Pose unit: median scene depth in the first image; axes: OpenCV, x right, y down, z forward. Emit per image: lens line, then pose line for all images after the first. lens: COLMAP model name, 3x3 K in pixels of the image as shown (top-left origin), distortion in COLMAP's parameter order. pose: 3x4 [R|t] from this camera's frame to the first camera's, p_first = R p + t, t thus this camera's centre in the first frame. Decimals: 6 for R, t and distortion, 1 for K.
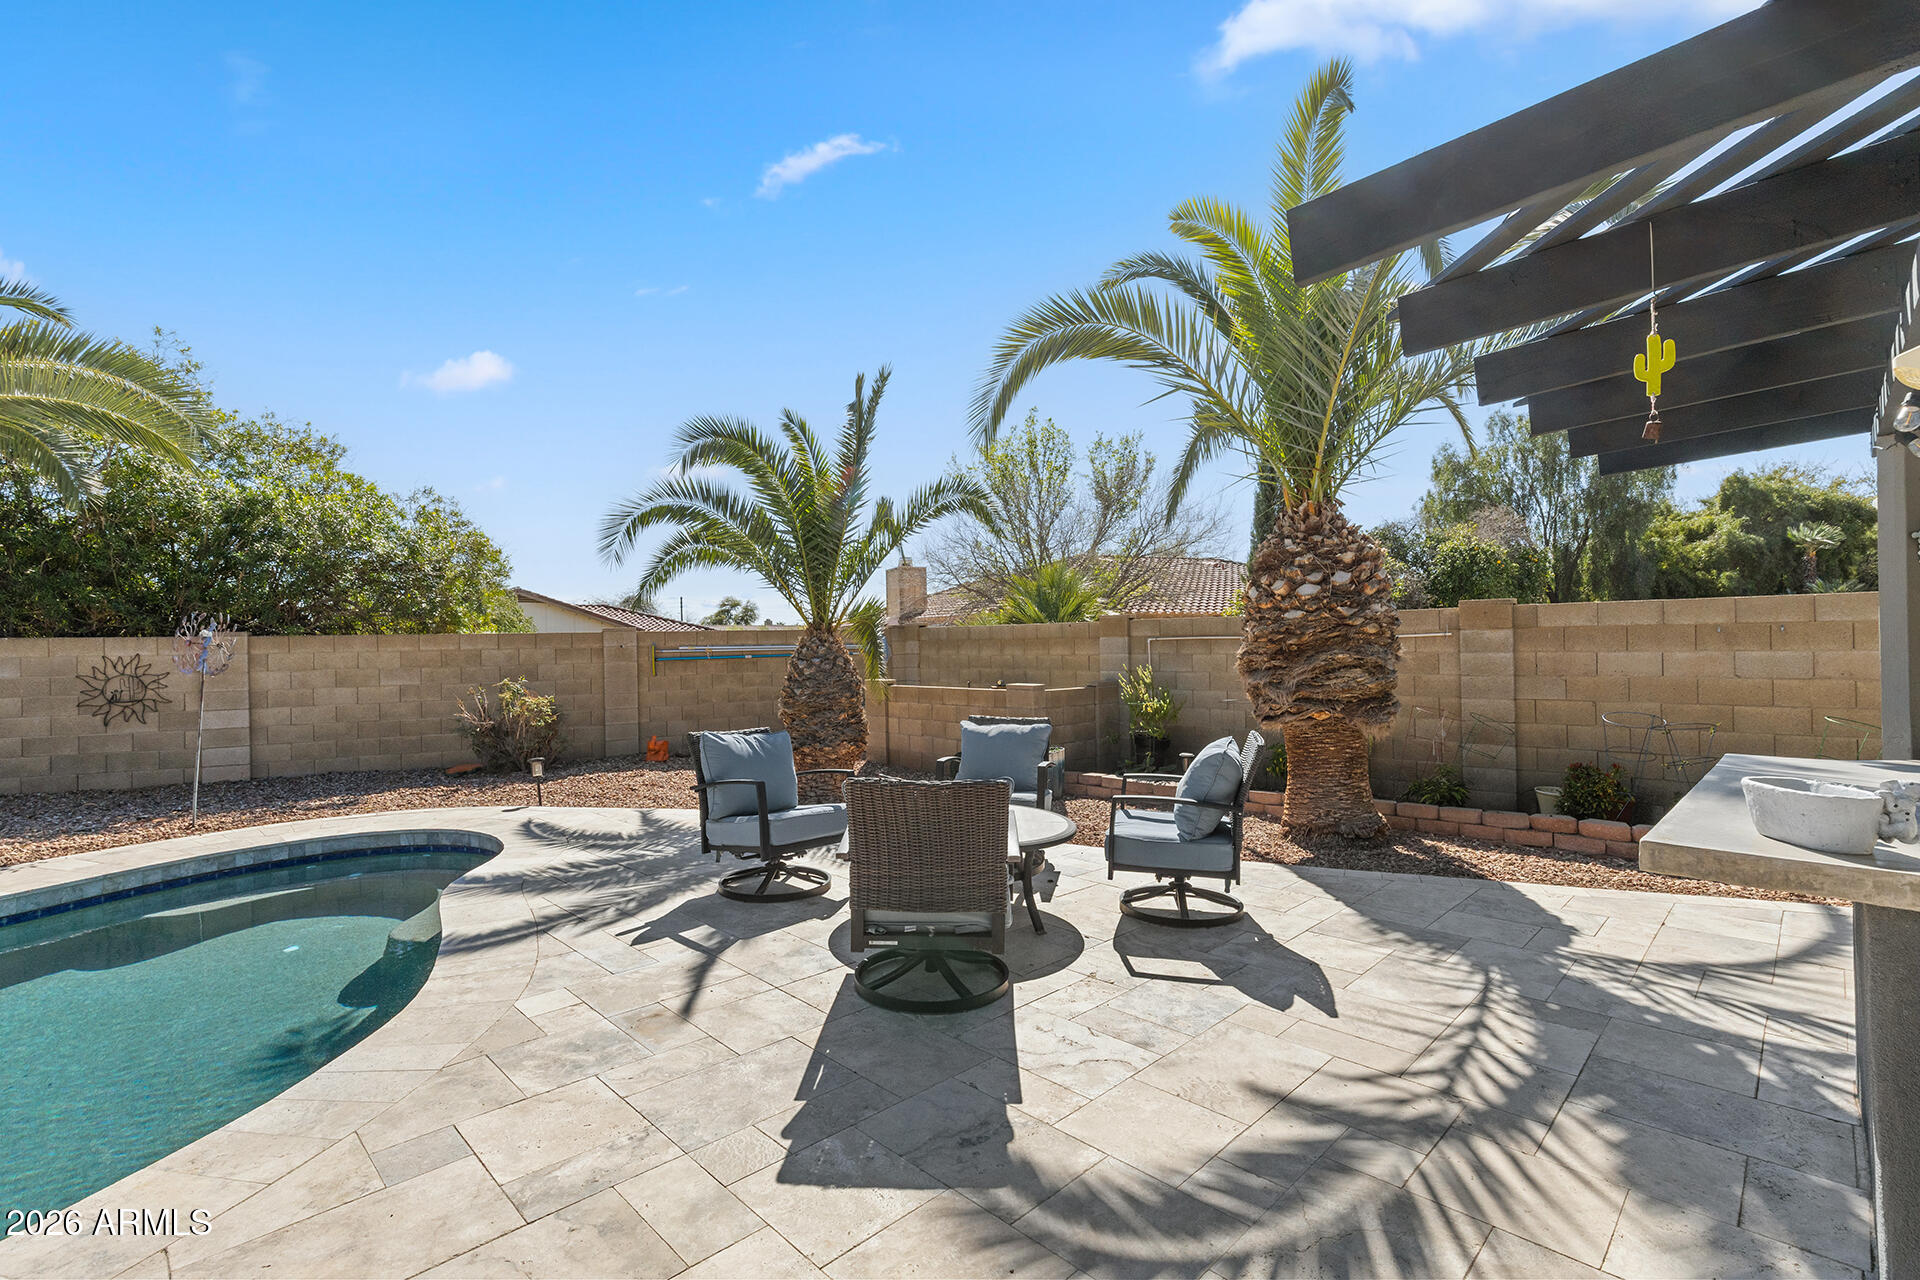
lens RADIAL K [[866.0, 0, 949.9], [0, 866.0, 647.2], [0, 0, 1]] dist [0.003228, 0.000781]
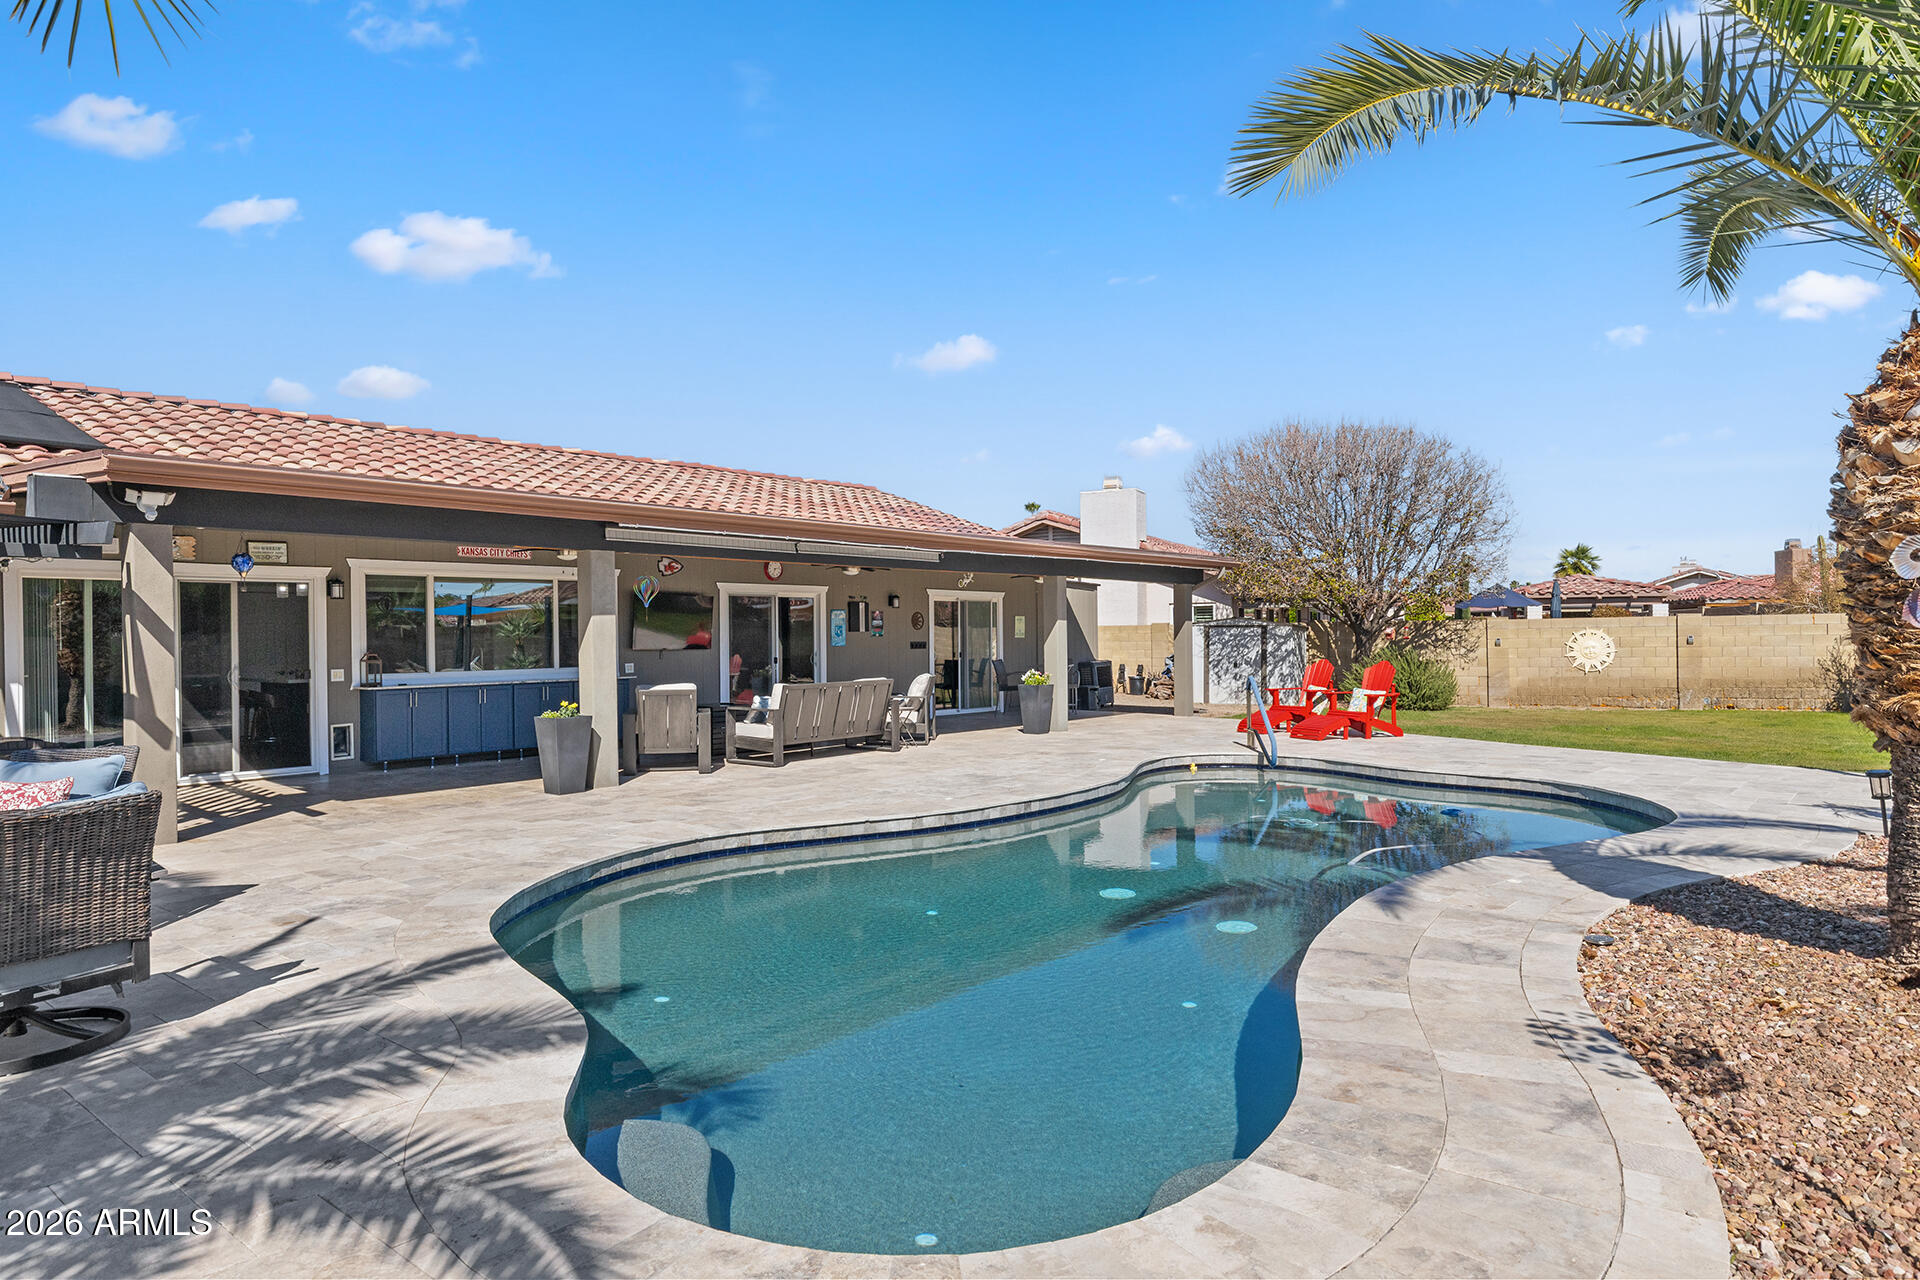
lens RADIAL K [[1139.8, 0, 947.6], [0, 1139.8, 635.8], [0, 0, 1]] dist [0.003020, 0.001591]
pose [[-0.996103, 0.029551, -0.083097, -0.531364], [0.029331, 0.999562, 0.003873, 0.003166], [0.083176, 0.001421, -0.996534, 1.278553]]
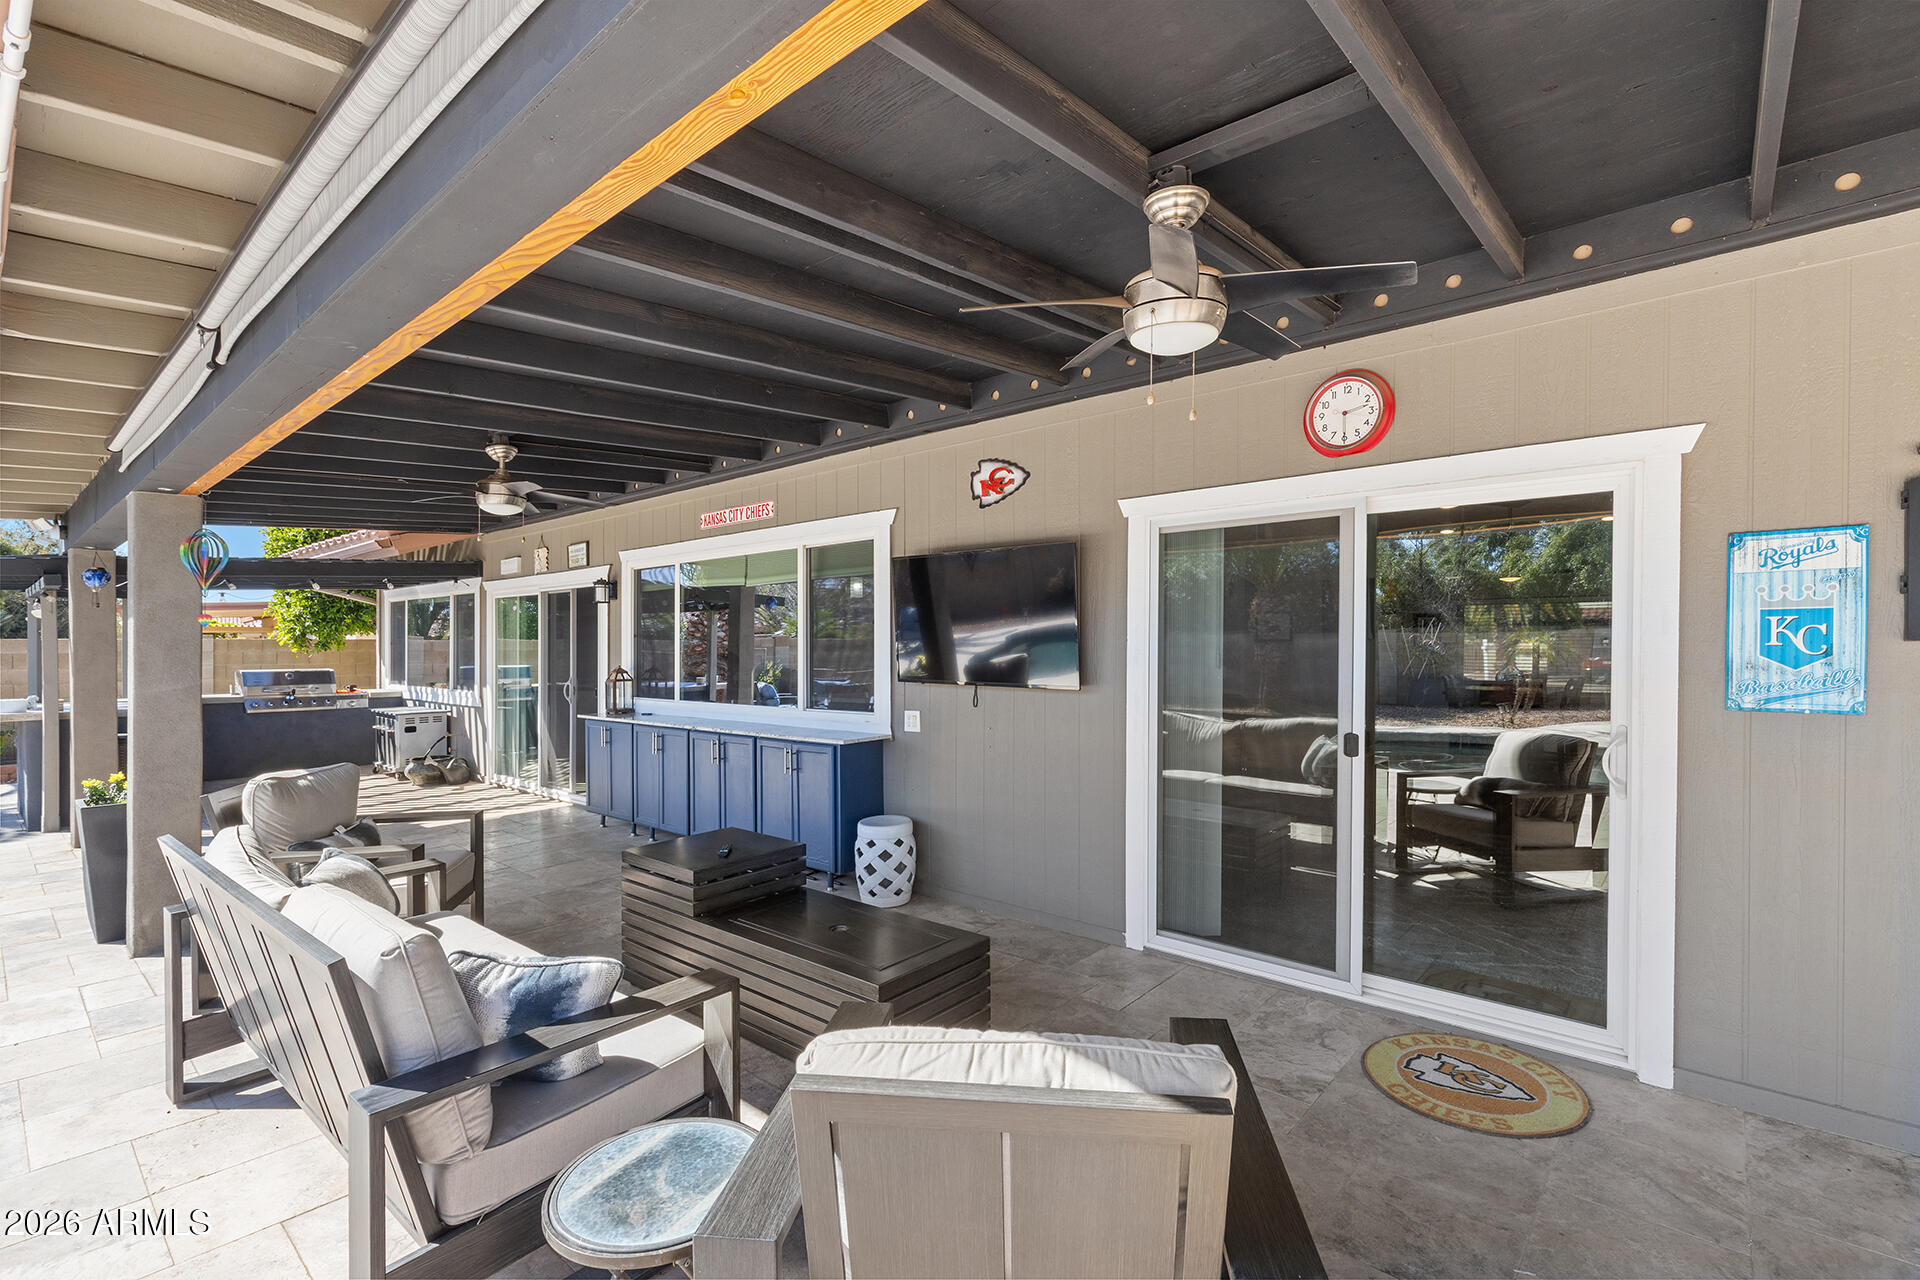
lens RADIAL K [[870.0, 0, 954.7], [0, 870.0, 634.5], [0, 0, 1]] dist [0.002389, -0.000424]
pose [[-0.066589, 0.029926, 0.997332, -0.842692], [0.009620, 0.999523, -0.029350, 0.001865], [-0.997734, 0.007640, -0.066846, -0.779834]]
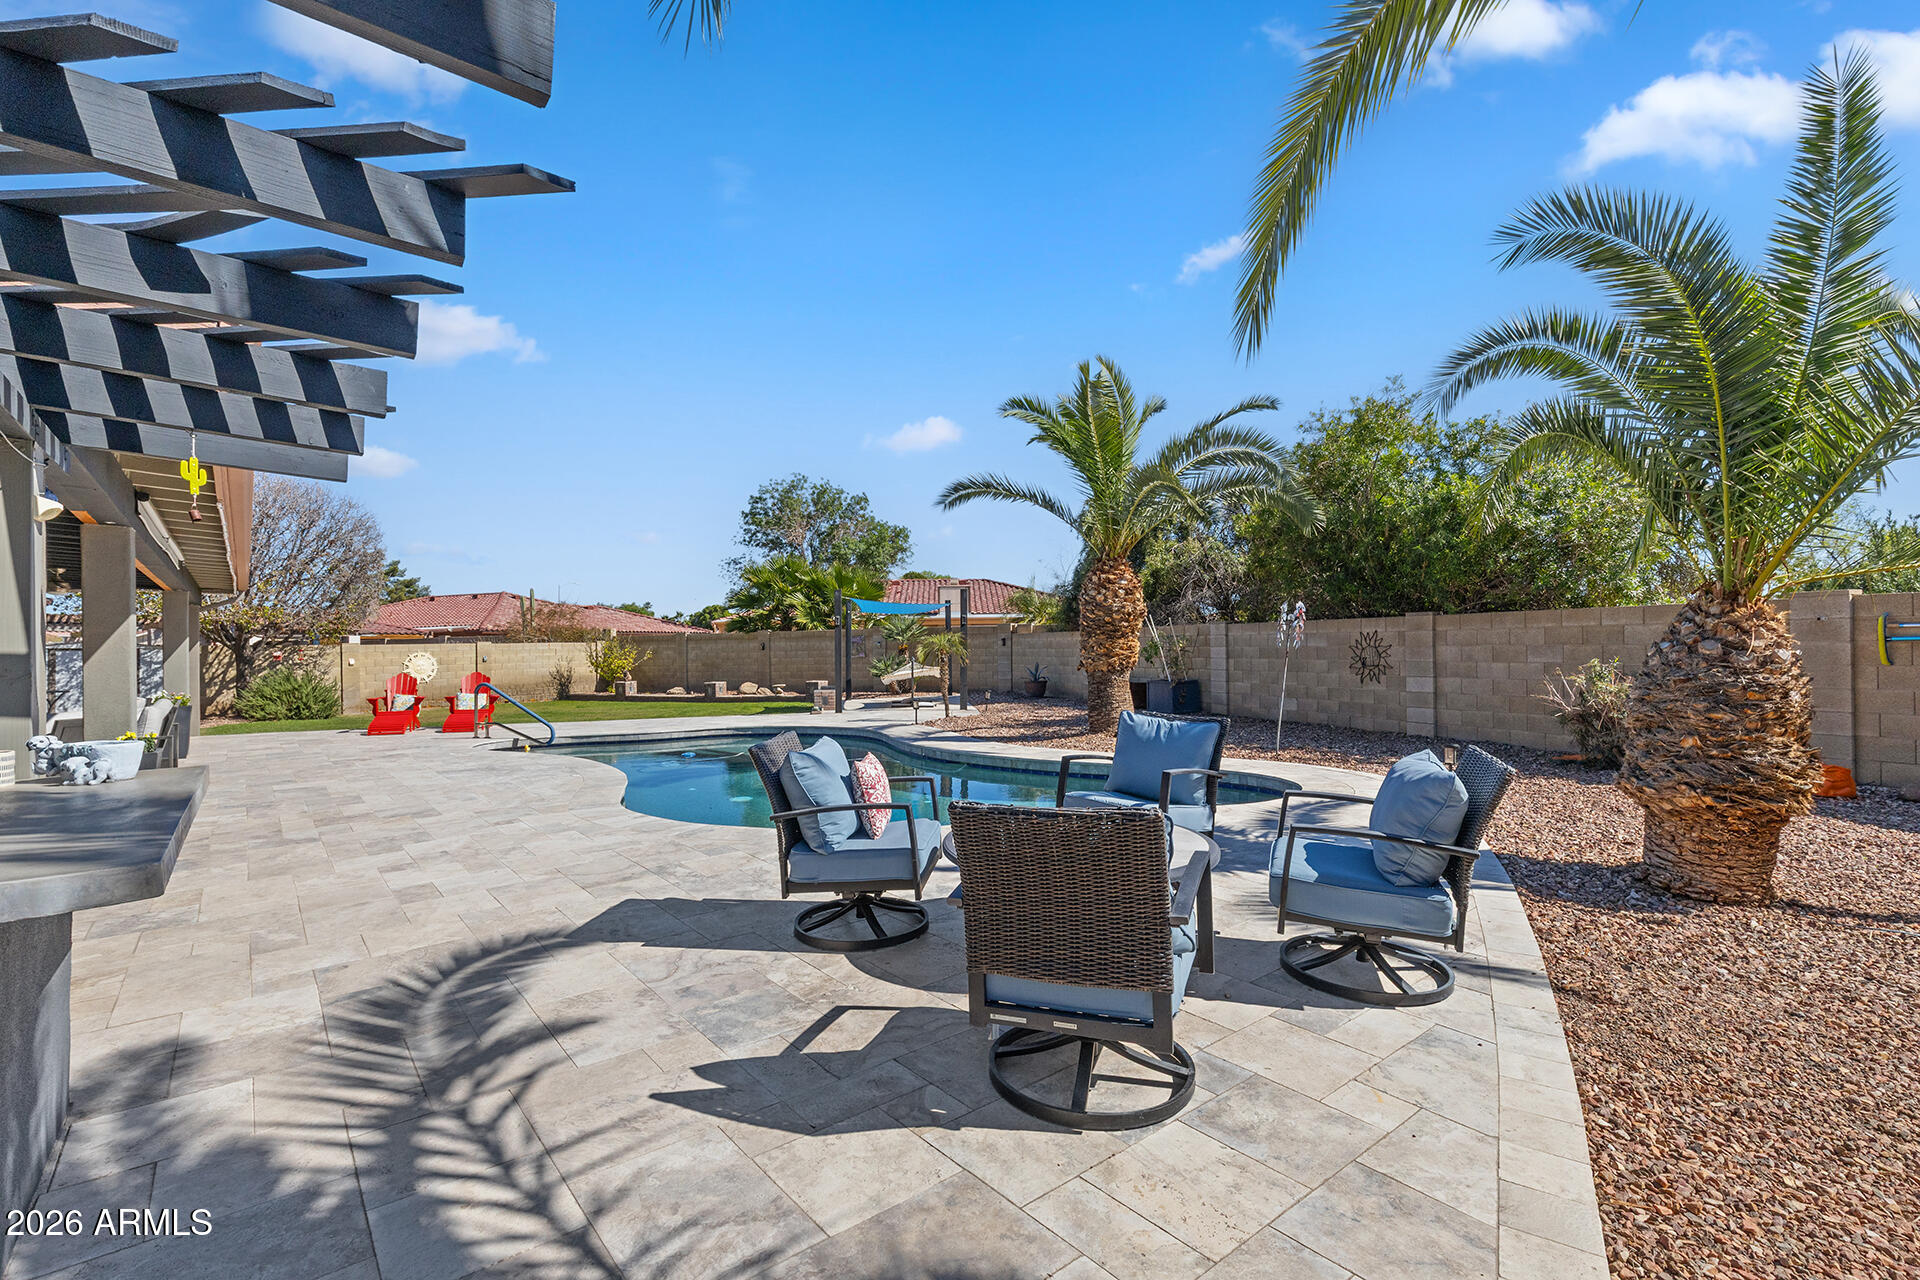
lens RADIAL K [[859.9, 0, 960.0], [0, 859.9, 640.0], [0, 0, 1]] dist [0.002050, -0.000054]
pose [[-0.088511, 0.013247, -0.995987, 0.539752], [0.015891, 0.999803, 0.011885, -0.004428], [0.995948, -0.014775, -0.088704, 0.605264]]
